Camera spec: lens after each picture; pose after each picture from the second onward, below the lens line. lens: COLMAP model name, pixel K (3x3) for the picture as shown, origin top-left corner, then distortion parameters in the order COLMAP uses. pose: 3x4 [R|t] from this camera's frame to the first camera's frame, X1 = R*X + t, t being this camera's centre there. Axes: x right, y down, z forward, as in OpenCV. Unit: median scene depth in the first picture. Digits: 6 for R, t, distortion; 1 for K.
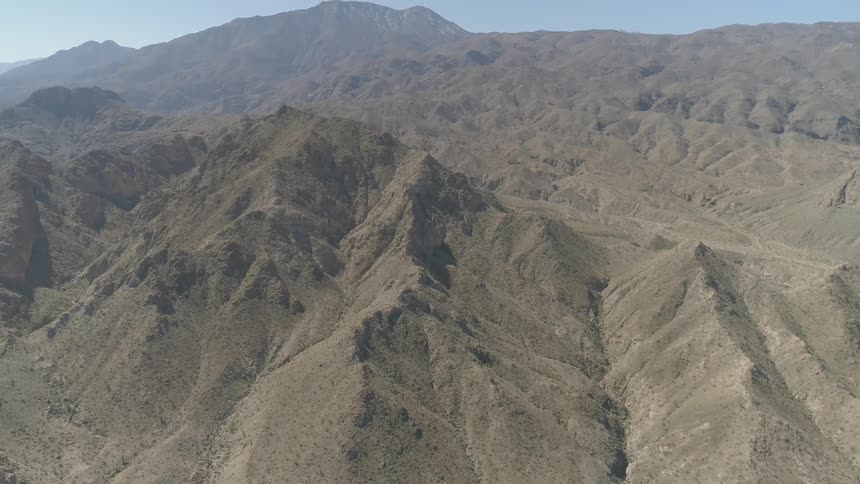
lens RADIAL K [[607.0, 0, 429.5], [0, 607.0, 241.9], [0, 0, 1]] dist [-0.000862, -0.004578]
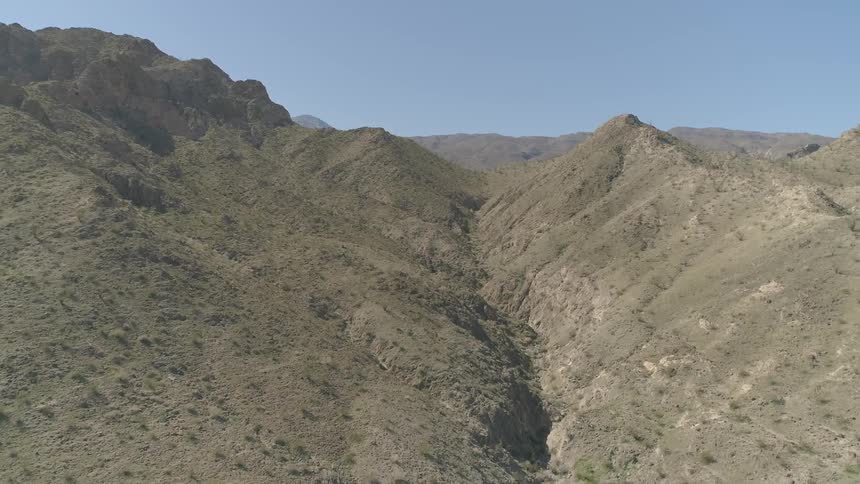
lens RADIAL K [[607.0, 0, 430.5], [0, 607.0, 242.0], [0, 0, 1]] dist [-0.000862, -0.004578]
pose [[0.985201, -0.014817, 0.170762, 0.191047], [0.046946, 0.981486, -0.185690, 0.283782], [-0.164850, 0.190959, 0.967657, 0.611553]]
